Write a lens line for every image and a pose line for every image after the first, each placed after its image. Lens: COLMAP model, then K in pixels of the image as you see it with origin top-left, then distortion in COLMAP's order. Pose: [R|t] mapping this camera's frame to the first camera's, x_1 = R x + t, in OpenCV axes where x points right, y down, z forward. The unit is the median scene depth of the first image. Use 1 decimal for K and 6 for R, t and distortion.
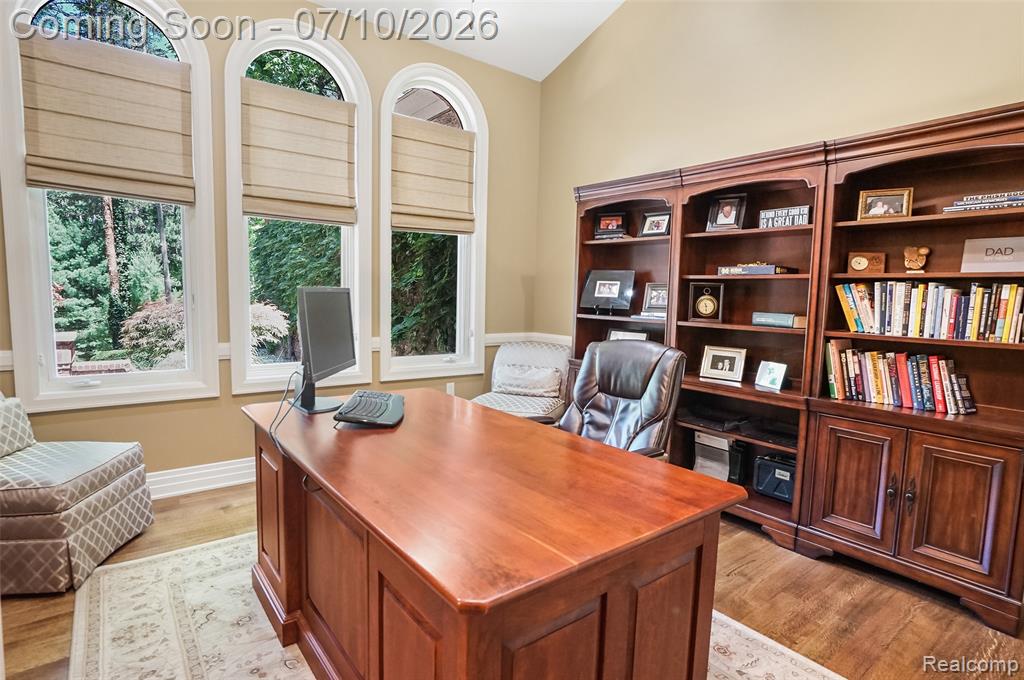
lens RADIAL K [[524.2, 0, 514.0], [0, 524.2, 344.8], [0, 0, 1]] dist [-0.039003, 0.021871]
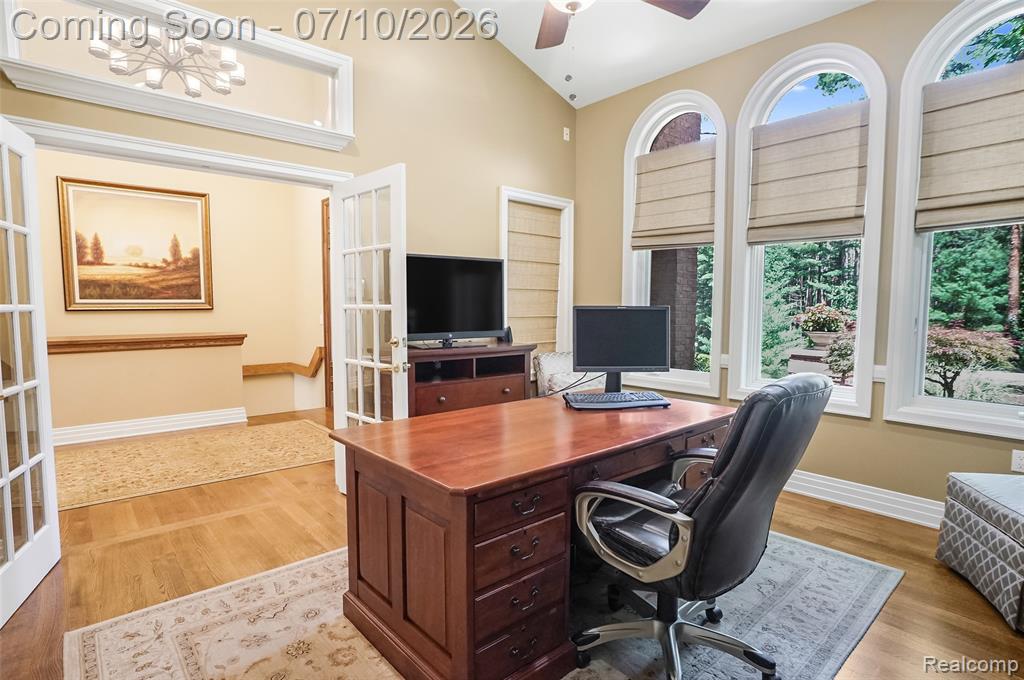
lens RADIAL K [[524.2, 0, 542.0], [0, 524.2, 341.1], [0, 0, 1]] dist [-0.039003, 0.021871]
pose [[0.083632, 0.044192, -0.995516, 0.511683], [-0.101416, 0.994206, 0.035614, -0.028331], [0.991323, 0.097983, 0.087629, 0.391902]]
